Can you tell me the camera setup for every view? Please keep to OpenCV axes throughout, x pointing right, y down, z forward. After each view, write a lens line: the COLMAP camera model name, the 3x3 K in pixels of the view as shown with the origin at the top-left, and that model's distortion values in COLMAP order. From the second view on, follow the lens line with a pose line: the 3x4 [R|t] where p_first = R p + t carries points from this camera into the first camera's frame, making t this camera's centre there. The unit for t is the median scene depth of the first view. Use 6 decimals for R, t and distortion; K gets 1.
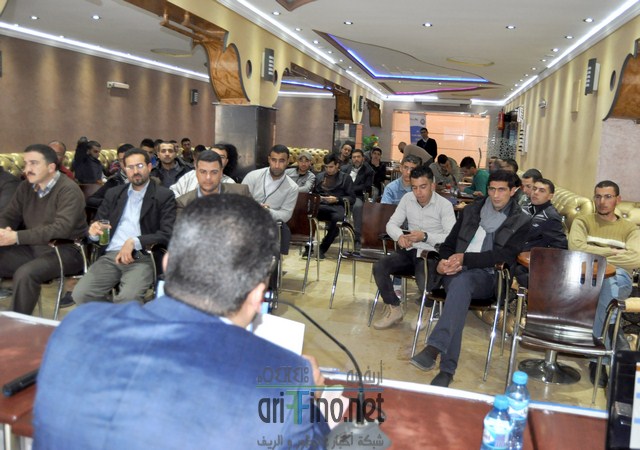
lens RADIAL K [[575.9, 0, 346.4], [0, 575.9, 220.0], [0, 0, 1]] dist [-0.089784, 0.028548]
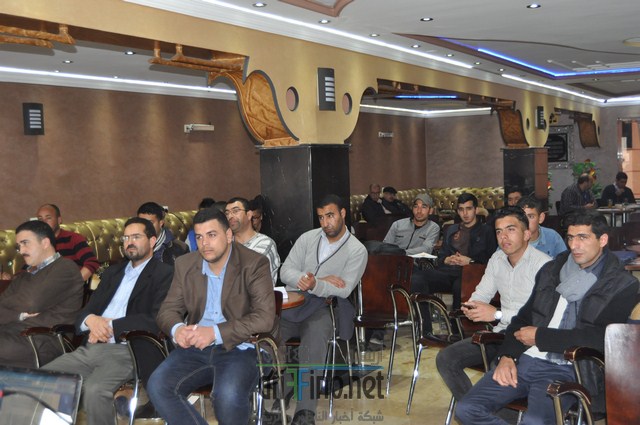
lens RADIAL K [[849.8, 0, 323.5], [0, 849.8, 213.1], [0, 0, 1]] dist [-0.048667, 0.000000]
pose [[0.937343, -0.069202, -0.341467, 0.233203], [0.036100, 0.994091, -0.102367, 0.006429], [0.346533, 0.083626, 0.934303, -0.036574]]
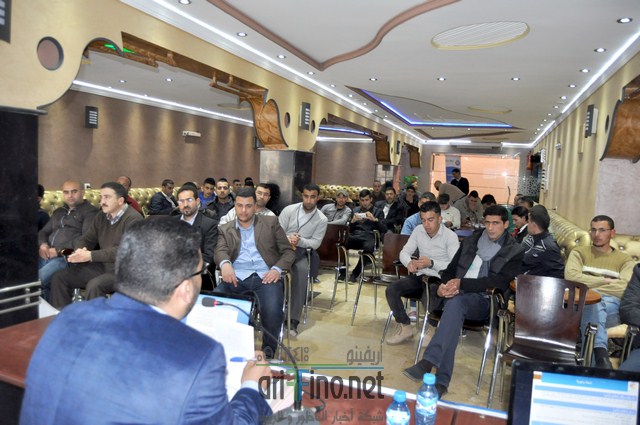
lens RADIAL K [[511.9, 0, 320.4], [0, 511.9, 214.7], [0, 0, 1]] dist [-0.094761, 0.034368]
pose [[0.987697, 0.008192, -0.156162, 0.061542], [-0.019001, 0.997515, -0.067849, 0.003882], [0.155218, 0.069982, 0.985398, -0.023707]]
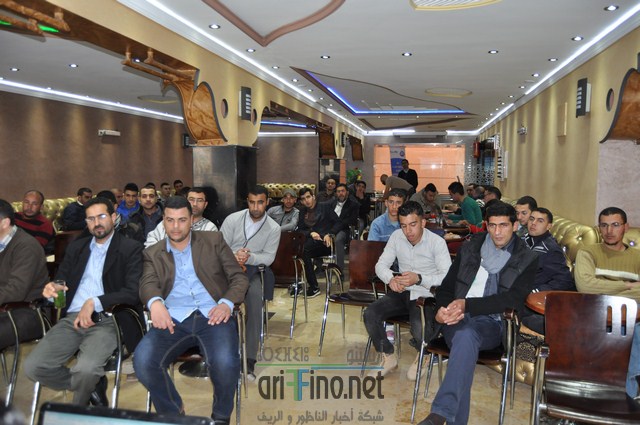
lens RADIAL K [[511.9, 0, 321.2], [0, 511.9, 216.9], [0, 0, 1]] dist [-0.094761, 0.034368]
pose [[0.998612, -0.045784, -0.026039, 0.006261], [0.044319, 0.997541, -0.054296, -0.025264], [0.028461, 0.053067, 0.998185, 0.146019]]
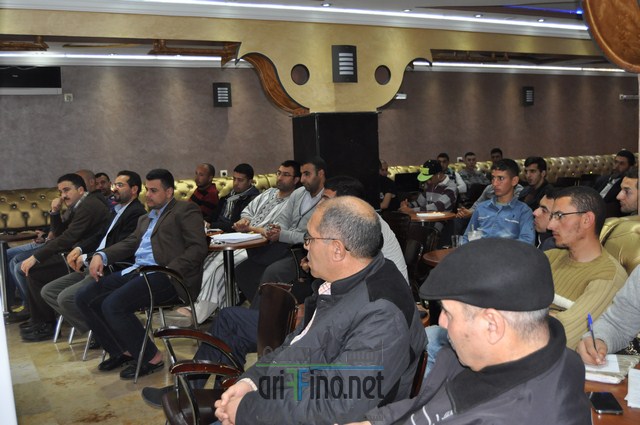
lens RADIAL K [[723.0, 0, 320.9], [0, 723.0, 216.8], [0, 0, 1]] dist [-0.058817, 0.000000]
pose [[0.623819, 0.003212, -0.781562, 0.695863], [-0.043189, 0.998605, -0.030368, -0.006664], [0.780375, 0.052699, 0.623088, 0.310564]]
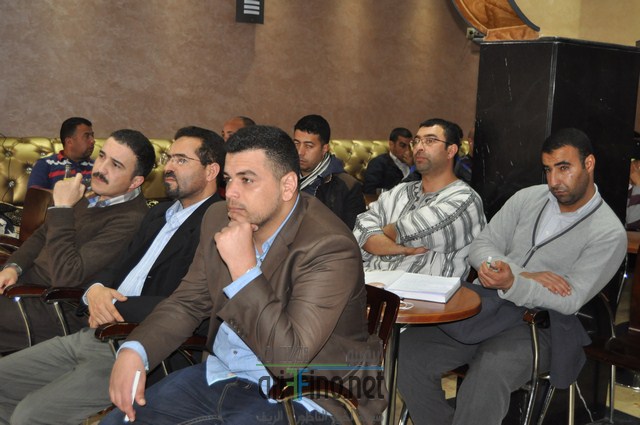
lens RADIAL K [[849.8, 0, 319.4], [0, 849.8, 217.9], [0, 0, 1]] dist [-0.048667, 0.000000]
pose [[0.705038, 0.078595, -0.704801, 0.178064], [-0.110557, 0.993870, 0.000236, -0.042019], [0.700499, 0.077755, 0.709405, 0.411172]]
